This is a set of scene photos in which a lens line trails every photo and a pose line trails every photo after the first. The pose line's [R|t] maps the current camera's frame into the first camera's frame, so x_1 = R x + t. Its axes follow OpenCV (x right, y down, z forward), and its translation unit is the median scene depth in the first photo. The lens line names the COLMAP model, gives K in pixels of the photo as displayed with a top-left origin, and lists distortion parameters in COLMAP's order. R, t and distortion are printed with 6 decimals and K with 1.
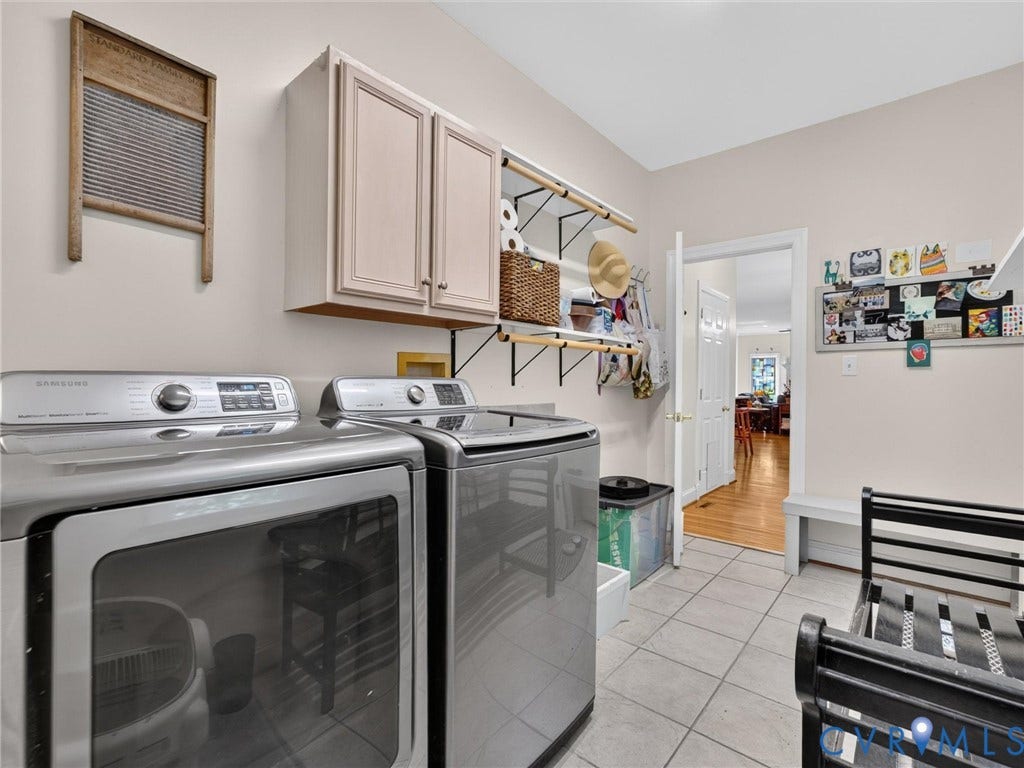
lens RADIAL K [[466.6, 0, 513.5], [0, 466.6, 384.4], [0, 0, 1]] dist [-0.000060, -0.000023]
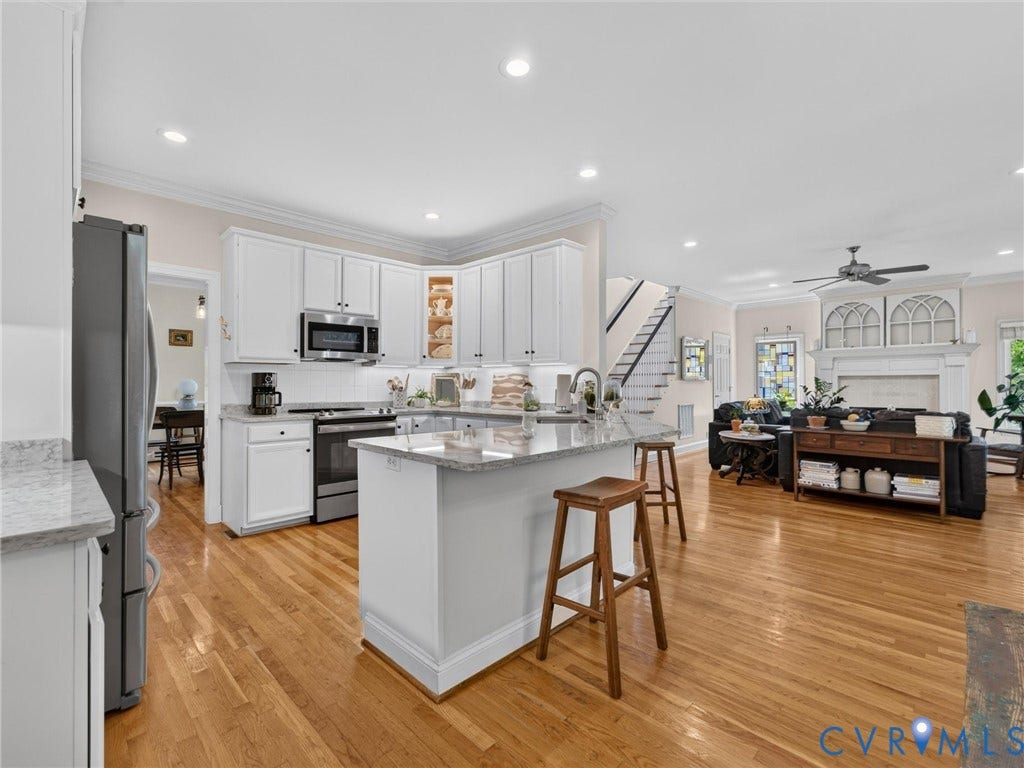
lens RADIAL K [[466.6, 0, 510.8], [0, 466.6, 381.5], [0, 0, 1]] dist [-0.000060, -0.000023]
pose [[0.997908, -0.014898, -0.062909, 0.229279], [0.014006, 0.999795, -0.014597, -0.001175], [0.063113, 0.013685, 0.997913, 0.372948]]
